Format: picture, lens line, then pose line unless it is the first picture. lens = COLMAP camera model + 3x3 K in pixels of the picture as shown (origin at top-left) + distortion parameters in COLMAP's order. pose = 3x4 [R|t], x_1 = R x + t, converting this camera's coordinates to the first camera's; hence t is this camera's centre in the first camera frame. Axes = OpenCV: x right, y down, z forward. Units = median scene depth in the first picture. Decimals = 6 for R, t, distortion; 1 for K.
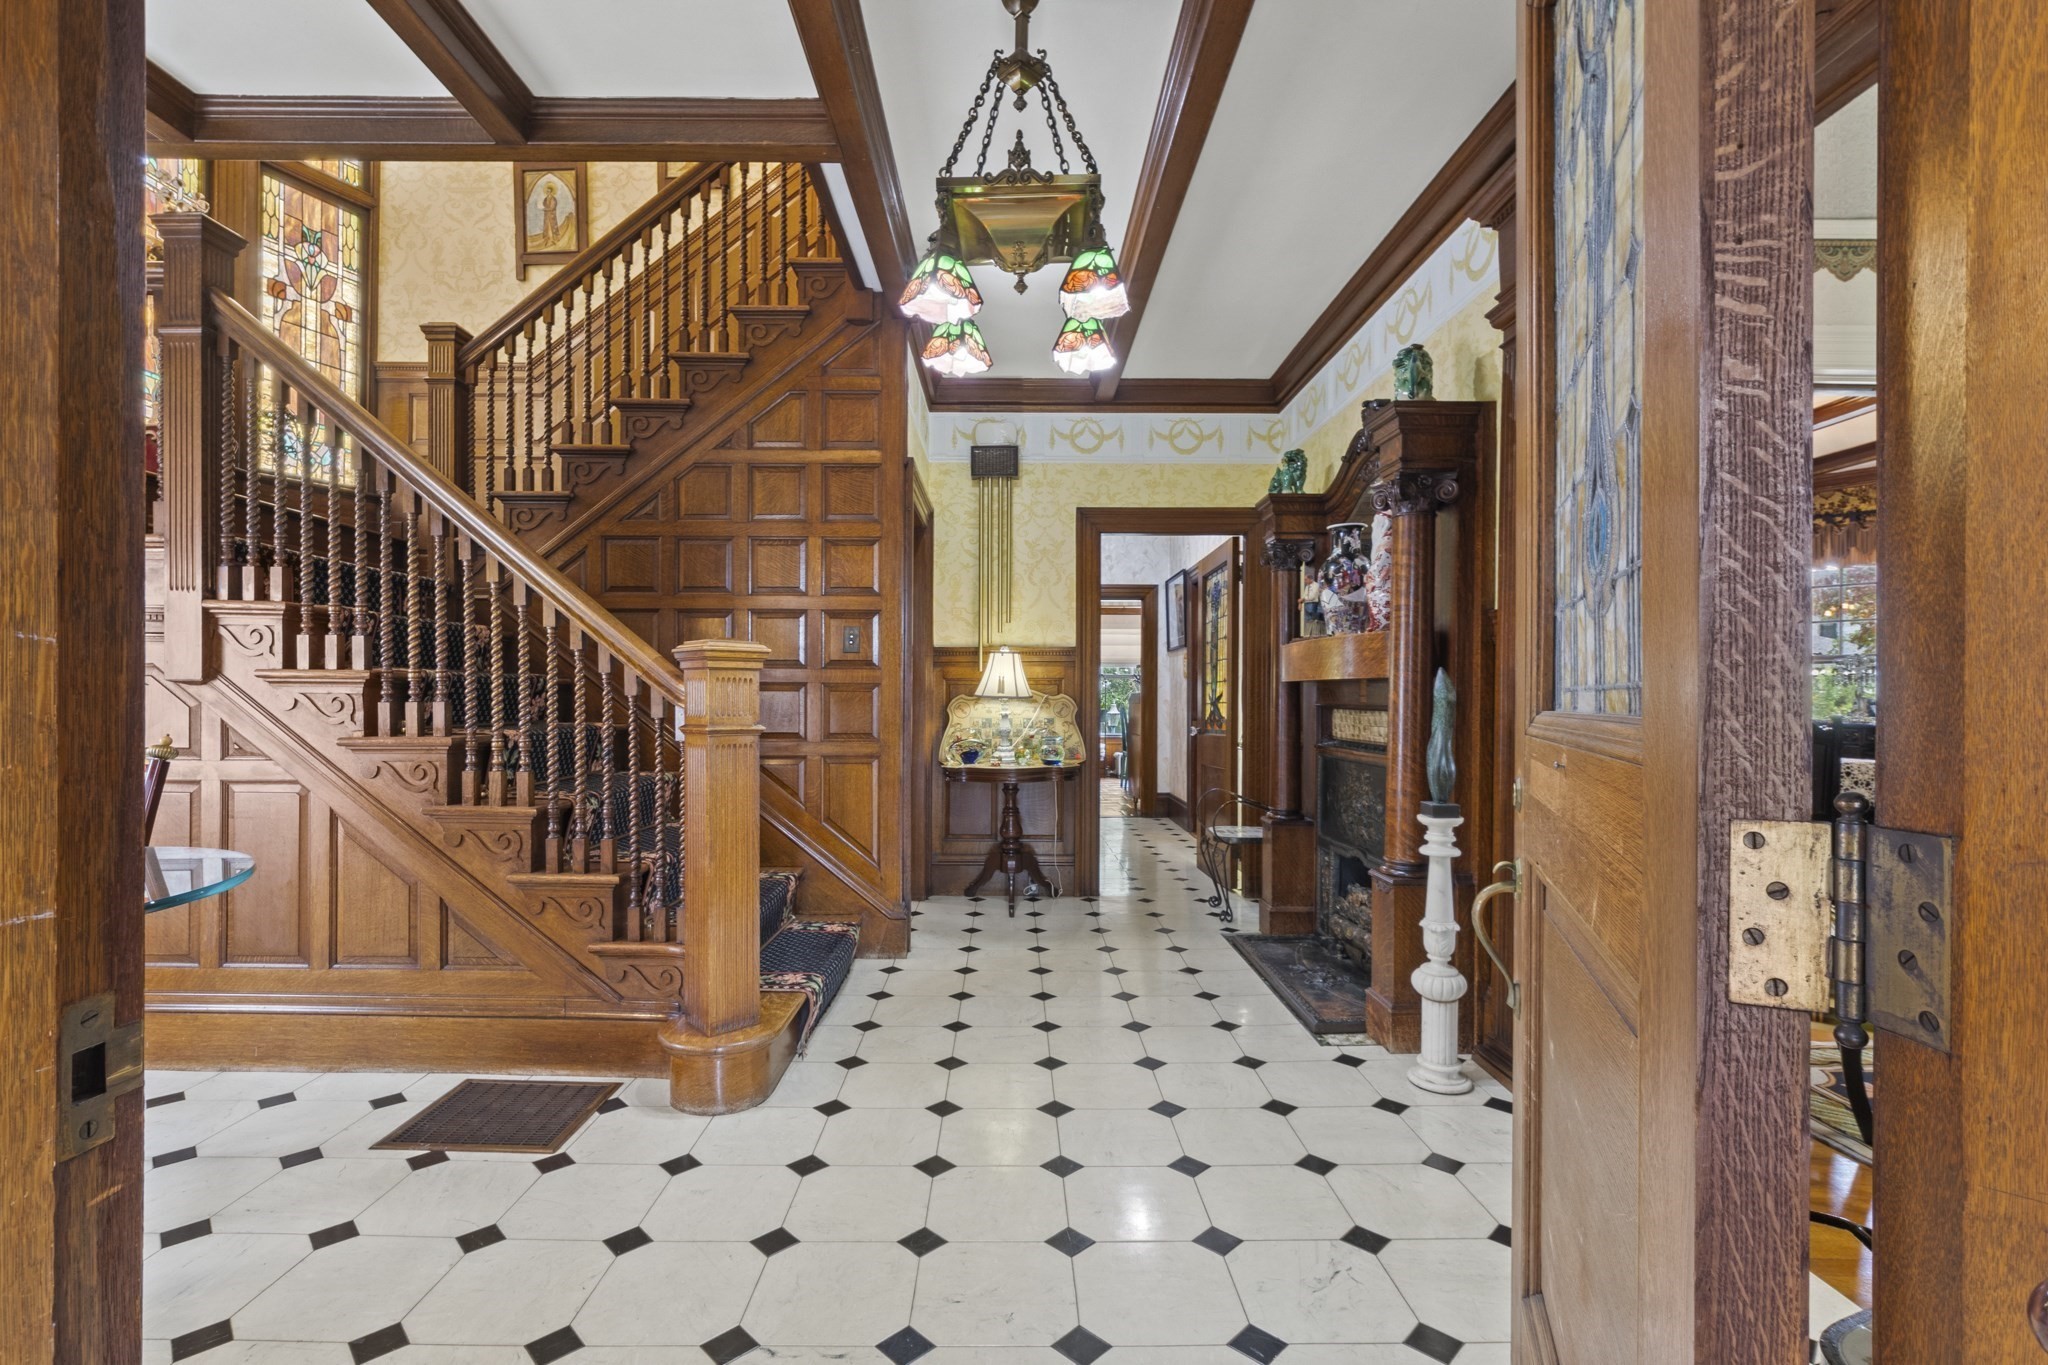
lens RADIAL K [[904.0, 0, 993.6], [0, 904.0, 700.4], [0, 0, 1]] dist [-0.007397, 0.000746]
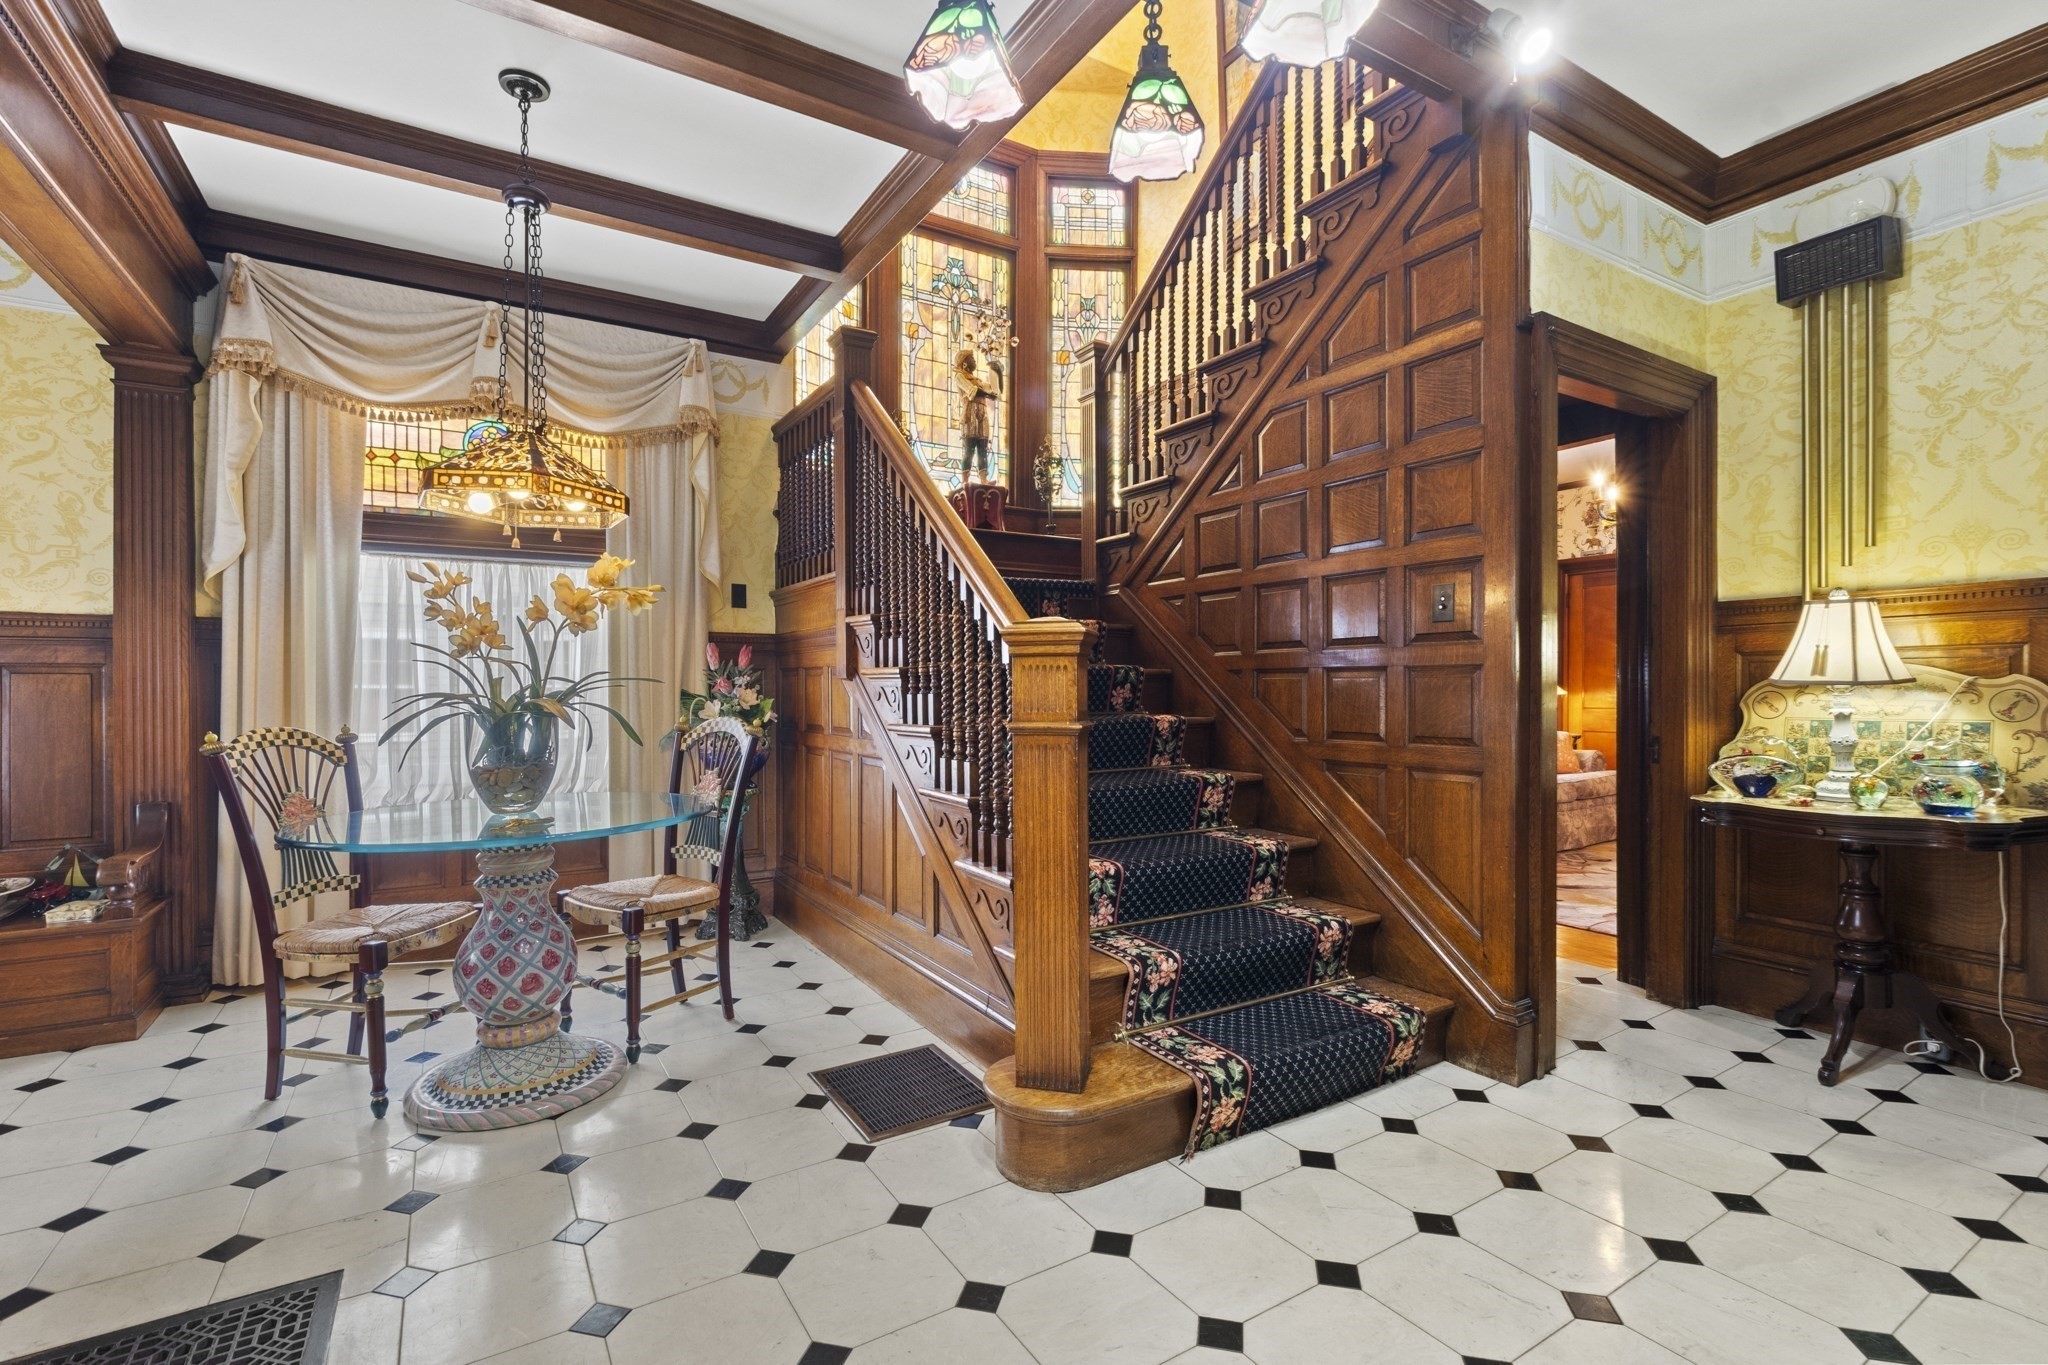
lens RADIAL K [[904.0, 0, 1003.6], [0, 904.0, 692.4], [0, 0, 1]] dist [-0.007397, 0.000746]
pose [[0.527961, -0.001938, -0.849267, 0.242667], [0.004463, 0.999990, 0.000492, -0.000205], [0.849257, -0.004050, 0.527964, 0.324023]]
